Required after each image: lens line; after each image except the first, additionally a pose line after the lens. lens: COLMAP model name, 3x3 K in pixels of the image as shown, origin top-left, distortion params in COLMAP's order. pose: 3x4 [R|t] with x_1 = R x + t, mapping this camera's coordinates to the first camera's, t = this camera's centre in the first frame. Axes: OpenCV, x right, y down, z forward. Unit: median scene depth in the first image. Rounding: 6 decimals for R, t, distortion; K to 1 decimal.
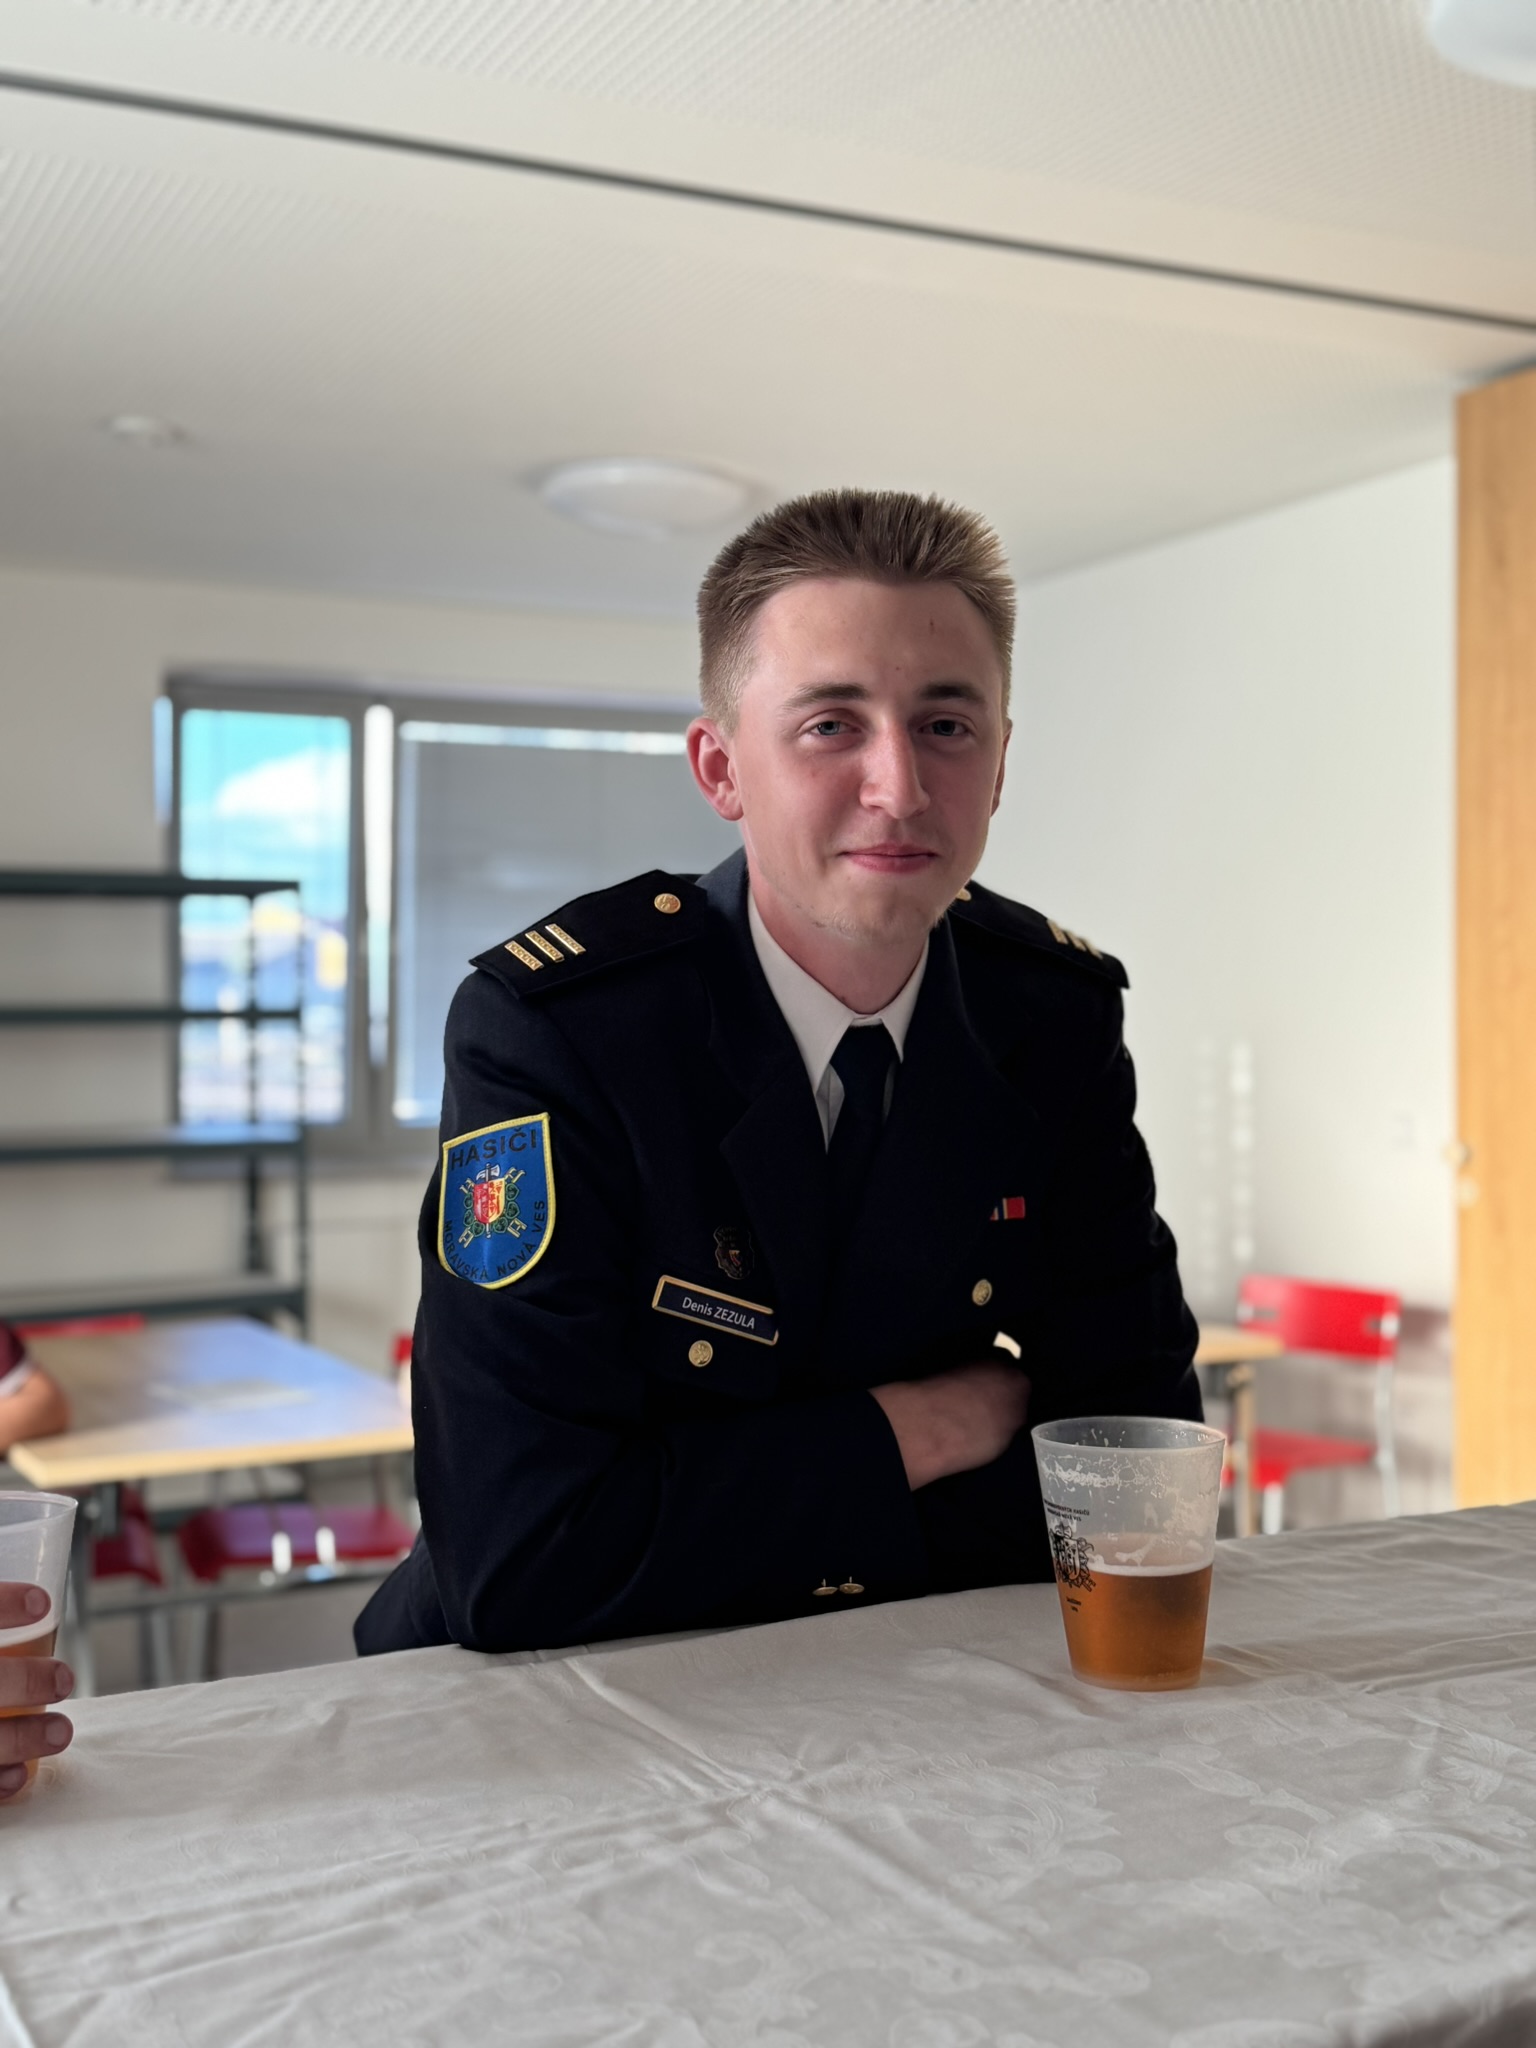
lens RADIAL K [[2333.7, 0, 769.3], [0, 2333.7, 1178.7], [0, 0, 1]] dist [0.267274, -0.471098]
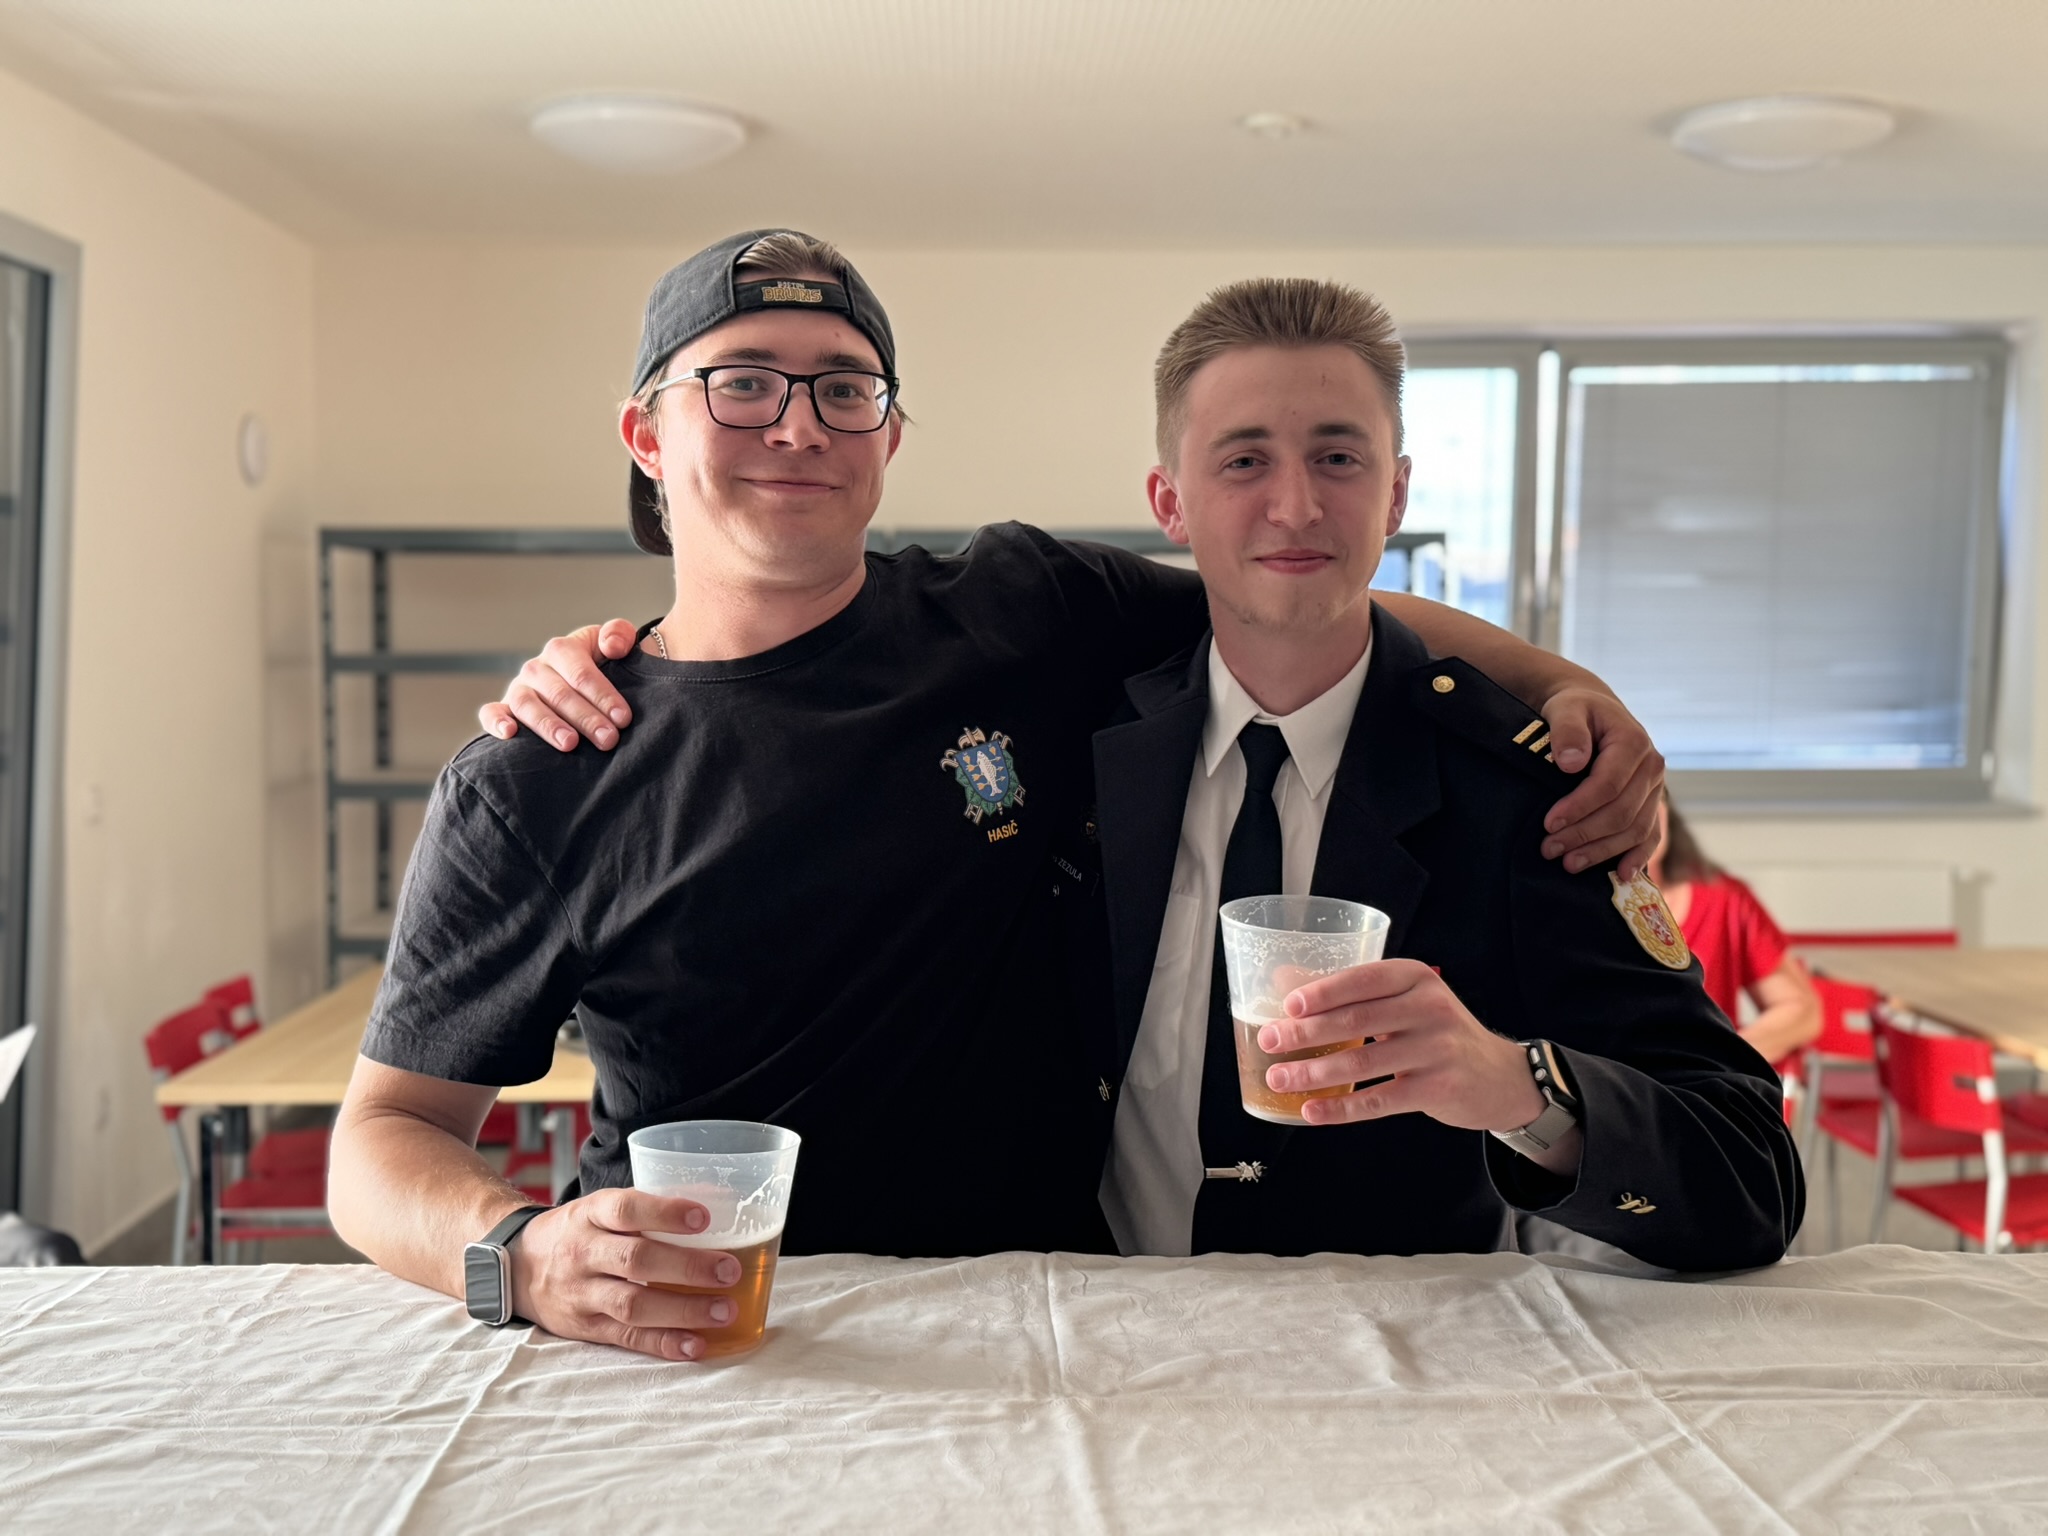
lens RADIAL K [[2388.1, 0, 1023.7], [0, 2388.1, 796.8], [0, 0, 1]] dist [0.246591, -0.552200]
pose [[0.901510, 0.039841, -0.430921, 0.436462], [-0.042235, 0.999100, 0.004013, -0.037613], [0.430693, 0.014582, 0.902381, -0.080436]]
